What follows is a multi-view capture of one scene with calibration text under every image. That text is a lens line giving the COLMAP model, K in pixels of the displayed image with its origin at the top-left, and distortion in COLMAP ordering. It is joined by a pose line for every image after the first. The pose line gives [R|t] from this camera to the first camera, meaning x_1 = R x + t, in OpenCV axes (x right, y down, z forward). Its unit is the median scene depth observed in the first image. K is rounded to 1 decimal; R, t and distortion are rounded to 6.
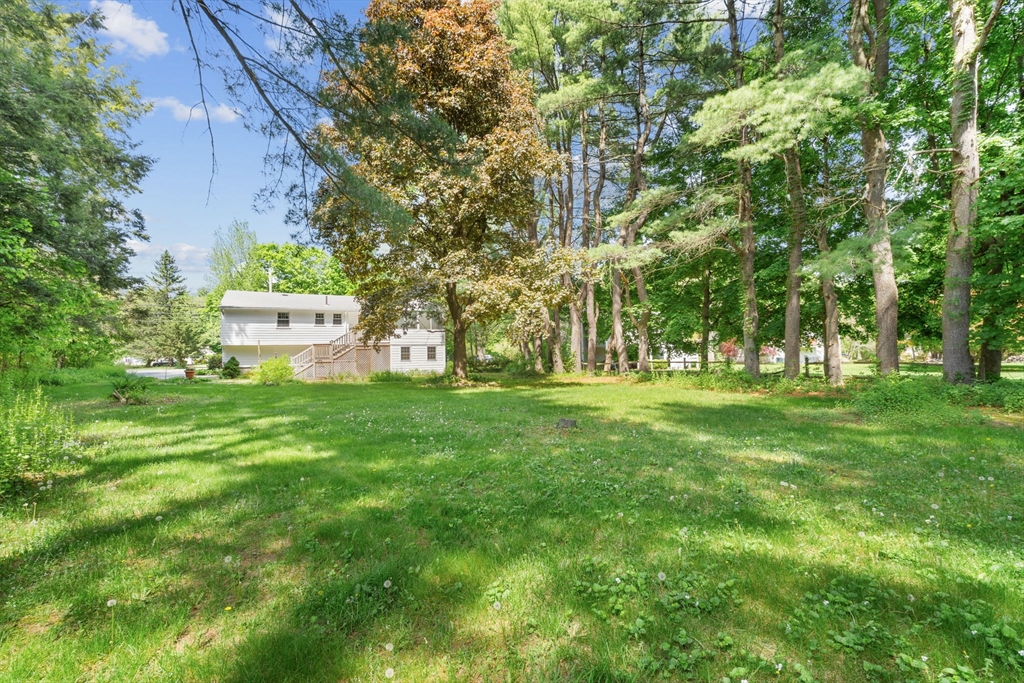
lens RADIAL K [[451.4, 0, 512.0], [0, 451.4, 342.4], [0, 0, 1]] dist [-0.004287, 0.000186]
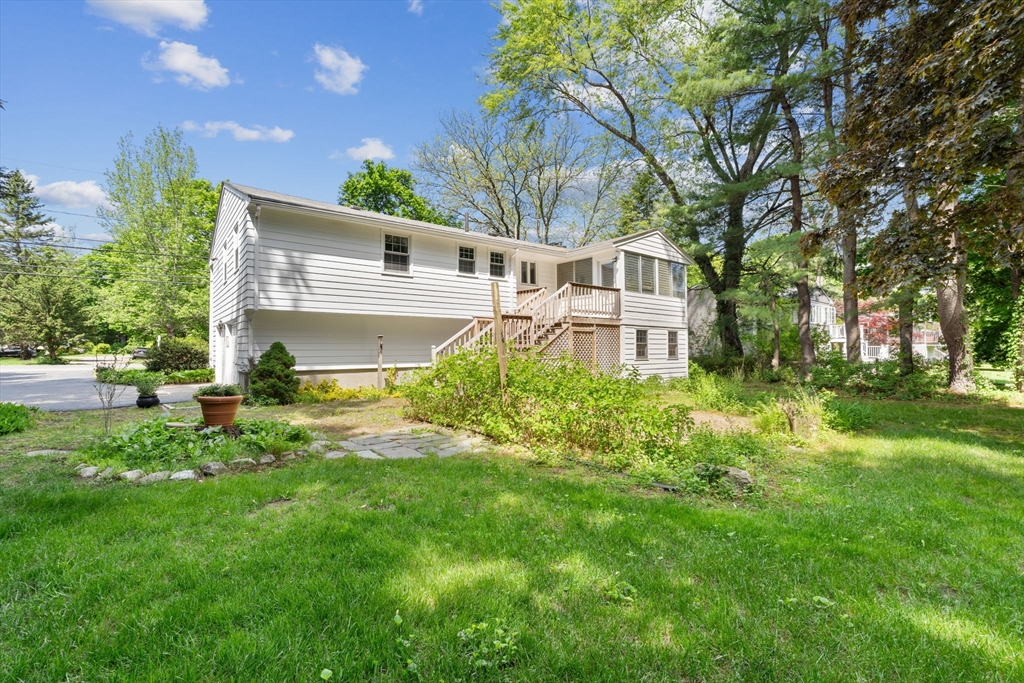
lens RADIAL K [[451.4, 0, 512.9], [0, 451.4, 345.7], [0, 0, 1]] dist [-0.004287, 0.000186]
pose [[0.980837, 0.019917, 0.193809, -0.462135], [-0.023391, 0.999604, 0.015657, 0.022379], [-0.193420, -0.019890, 0.980914, 0.557810]]
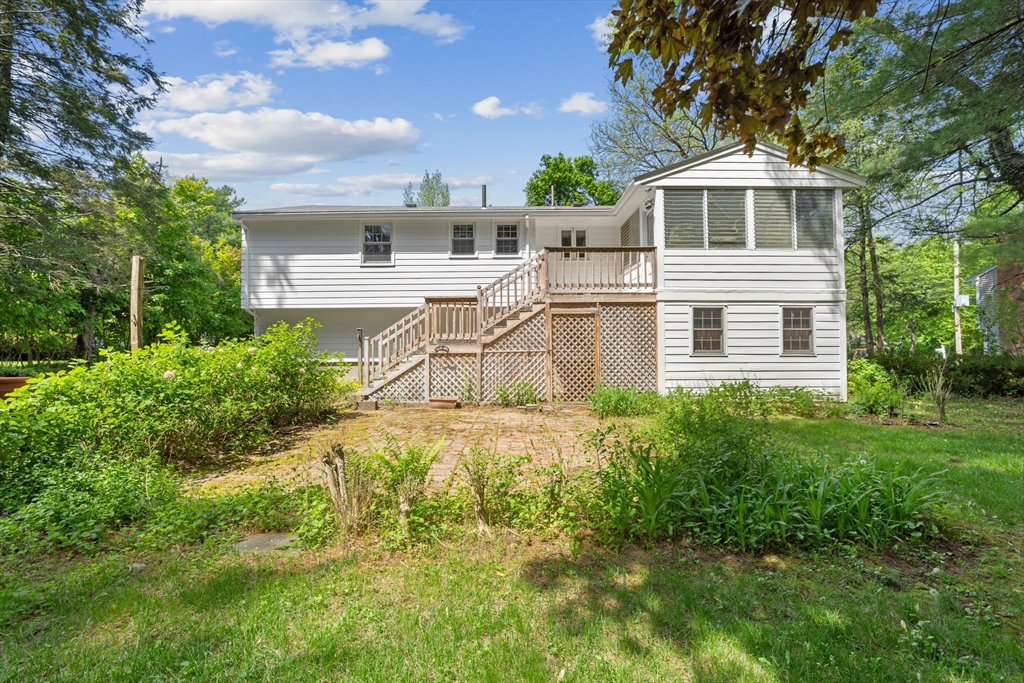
lens RADIAL K [[451.4, 0, 508.5], [0, 451.4, 341.4], [0, 0, 1]] dist [-0.004287, 0.000186]
pose [[0.886992, 0.005995, -0.461746, -0.215486], [0.001484, 0.999874, 0.015832, 0.027331], [0.461783, -0.014728, 0.886871, 0.675378]]
